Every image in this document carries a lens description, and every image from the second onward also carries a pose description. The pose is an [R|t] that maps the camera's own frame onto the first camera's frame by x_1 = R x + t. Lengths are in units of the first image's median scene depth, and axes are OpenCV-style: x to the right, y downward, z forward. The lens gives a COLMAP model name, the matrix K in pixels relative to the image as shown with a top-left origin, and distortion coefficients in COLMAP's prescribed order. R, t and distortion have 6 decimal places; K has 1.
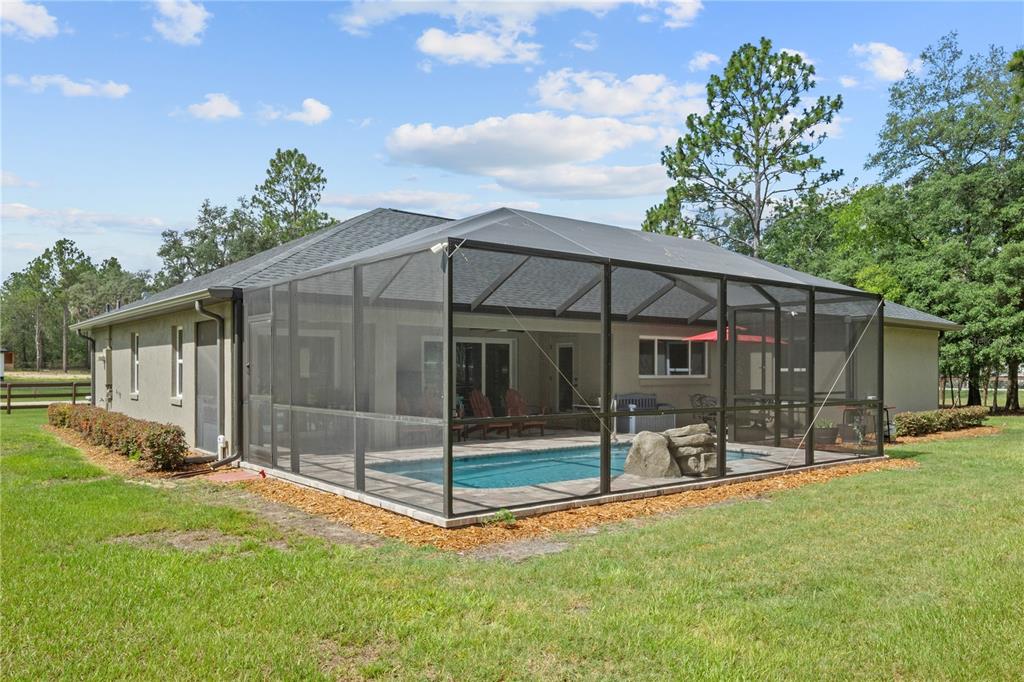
lens RADIAL K [[761.8, 0, 510.9], [0, 761.8, 350.0], [0, 0, 1]] dist [0.004074, 0.002908]
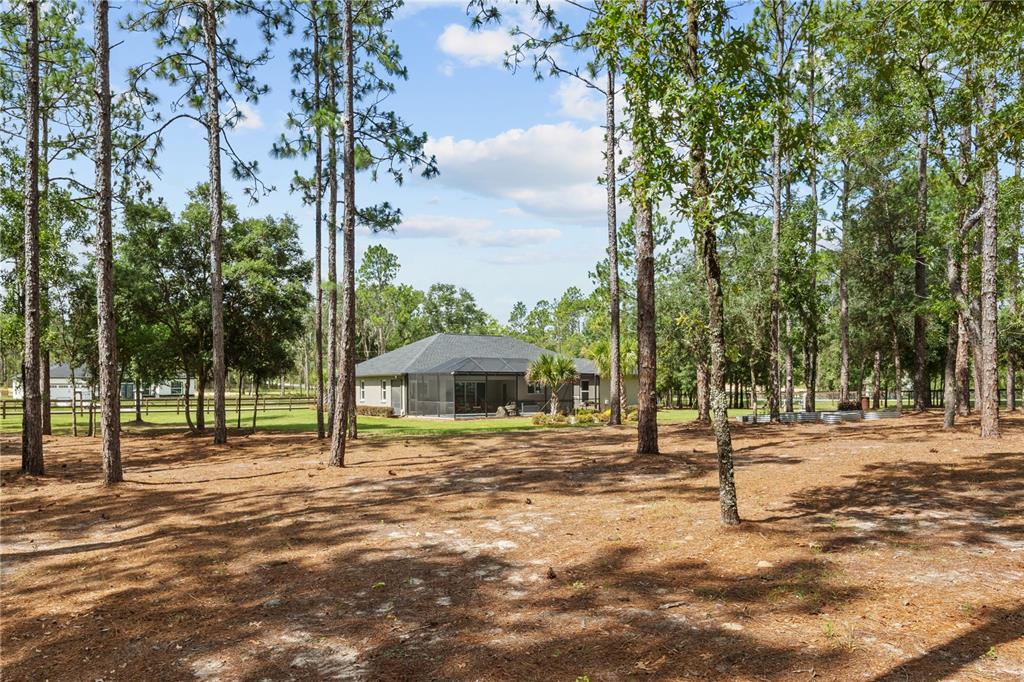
lens RADIAL K [[761.8, 0, 510.9], [0, 761.8, 350.0], [0, 0, 1]] dist [0.004074, 0.002908]
pose [[0.997854, -0.007862, -0.065005, 0.123475], [0.006553, 0.999772, -0.020319, -0.031665], [0.065150, 0.019849, 0.997678, -0.811568]]
